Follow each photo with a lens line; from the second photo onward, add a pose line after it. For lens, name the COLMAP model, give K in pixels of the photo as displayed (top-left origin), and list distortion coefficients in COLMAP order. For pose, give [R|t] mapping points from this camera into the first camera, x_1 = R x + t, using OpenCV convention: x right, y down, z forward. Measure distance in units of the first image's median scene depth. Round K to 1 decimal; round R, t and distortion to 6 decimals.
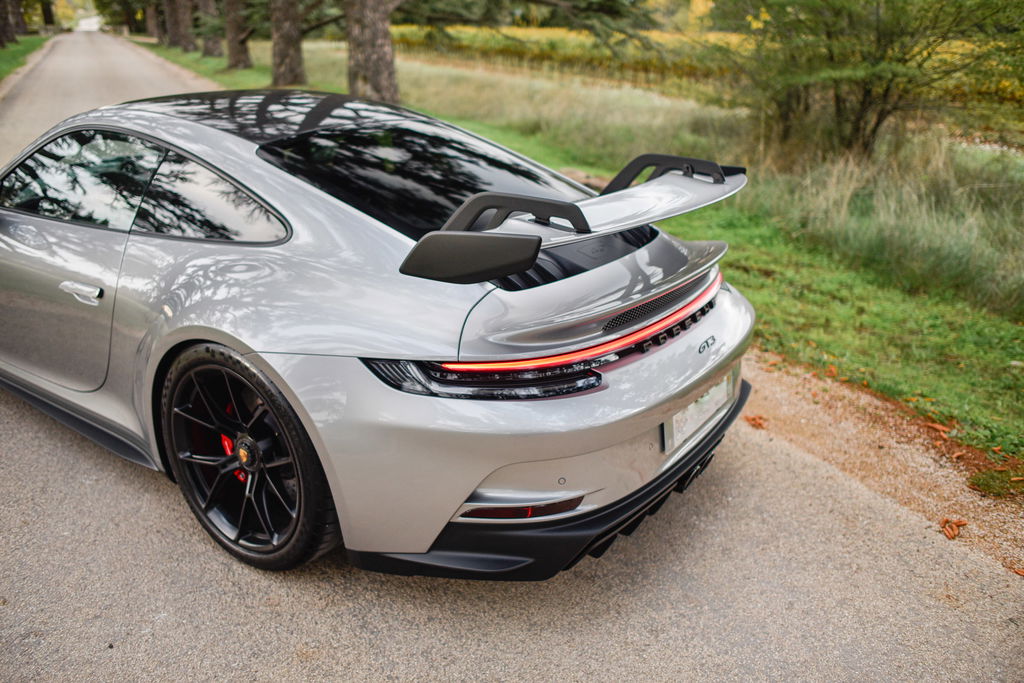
lens RADIAL K [[853.5, 0, 512.0], [0, 853.5, 341.5], [0, 0, 1]] dist [-0.062704, 0.055782]
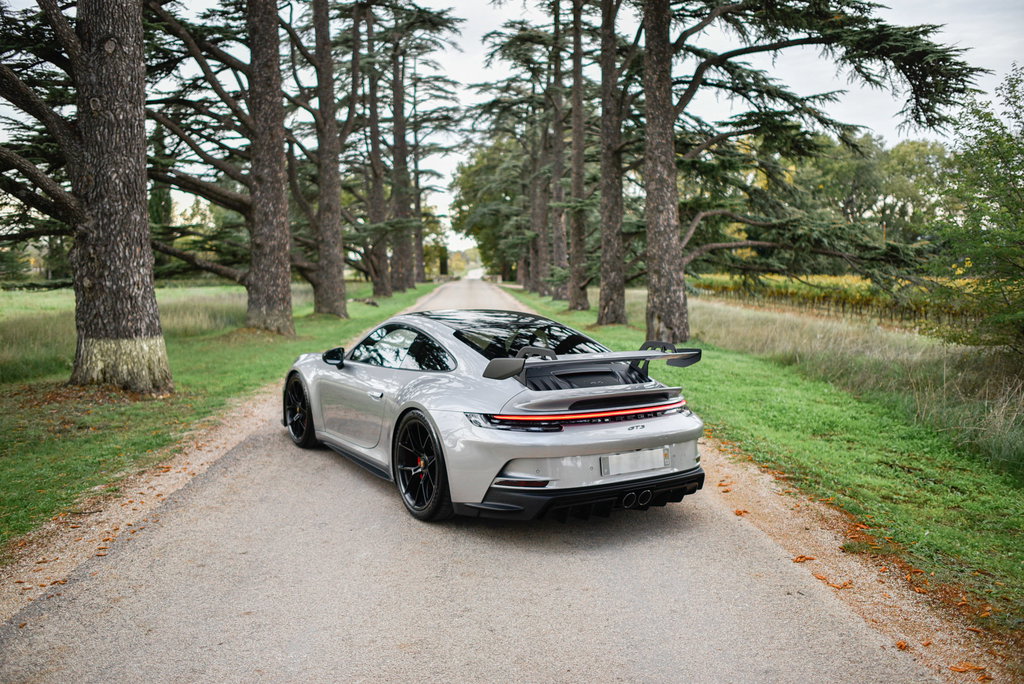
lens RADIAL K [[854.2, 0, 512.0], [0, 854.2, 342.0], [0, 0, 1]] dist [-0.002824, 0.002585]
pose [[0.920871, 0.021838, -0.389256, 0.054755], [-0.128247, 0.959833, -0.249548, 0.025985], [0.368171, 0.279722, 0.886683, -0.069796]]
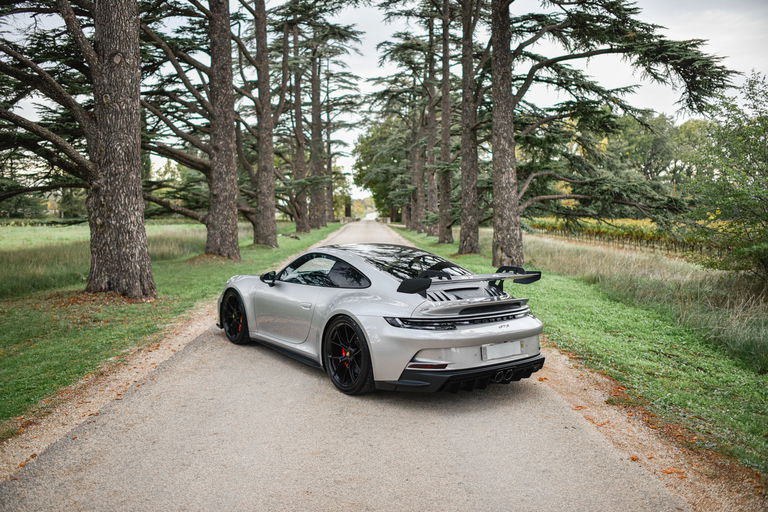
lens RADIAL K [[633.6, 0, 384.0], [0, 633.6, 256.0], [0, 0, 1]] dist [-0.001807, -0.001276]
pose [[0.911721, 0.021955, -0.410224, 0.065264], [-0.141360, 0.954358, -0.263094, 0.031838], [0.385724, 0.297857, 0.873211, -0.086185]]
